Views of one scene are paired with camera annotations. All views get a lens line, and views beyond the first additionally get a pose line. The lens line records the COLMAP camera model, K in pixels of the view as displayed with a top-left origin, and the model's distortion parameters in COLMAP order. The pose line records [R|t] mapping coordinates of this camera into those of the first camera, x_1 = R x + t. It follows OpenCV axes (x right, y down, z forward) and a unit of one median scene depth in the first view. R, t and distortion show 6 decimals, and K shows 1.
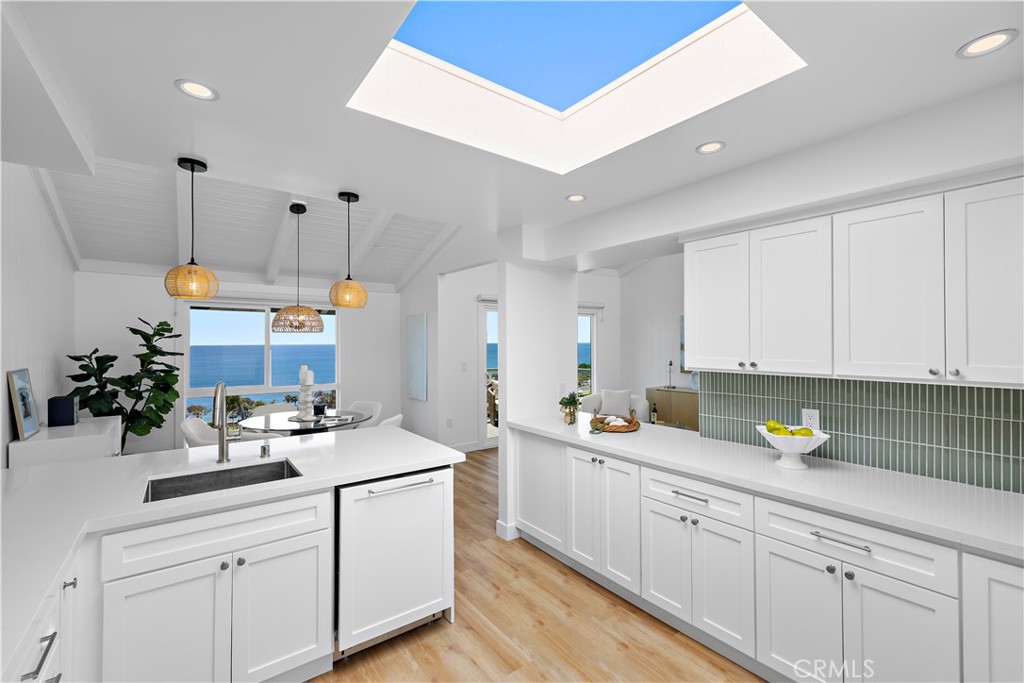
lens RADIAL K [[438.0, 0, 512.0], [0, 438.0, 341.5], [0, 0, 1]] dist [0.001168, 0.000041]
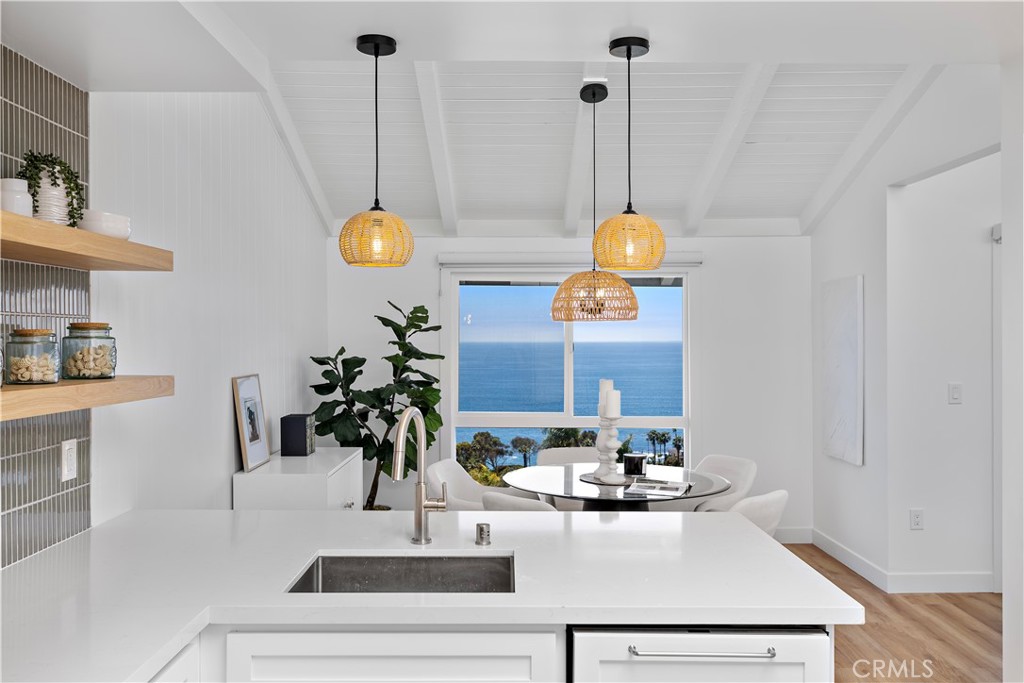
lens RADIAL K [[850.6, 0, 512.0], [0, 850.6, 341.5], [0, 0, 1]] dist [0.004964, -0.004516]
pose [[0.796565, 0.002572, -0.604548, 0.070259], [0.000973, 0.999984, 0.005536, -0.000206], [0.604552, -0.004998, 0.796550, 0.094708]]
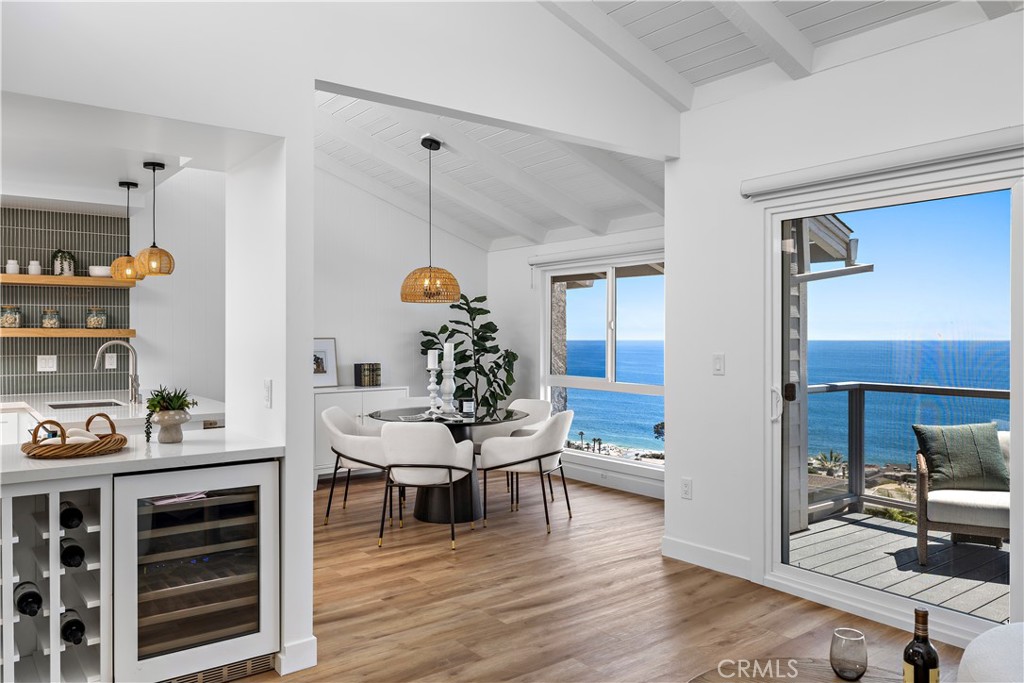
lens RADIAL K [[747.6, 0, 512.0], [0, 747.6, 341.5], [0, 0, 1]] dist [0.002350, 0.002526]
pose [[0.000403, 0.007343, -0.999973, 0.856740], [-0.000218, 0.999973, 0.007343, 0.041330], [1.000000, 0.000215, 0.000405, 1.144233]]
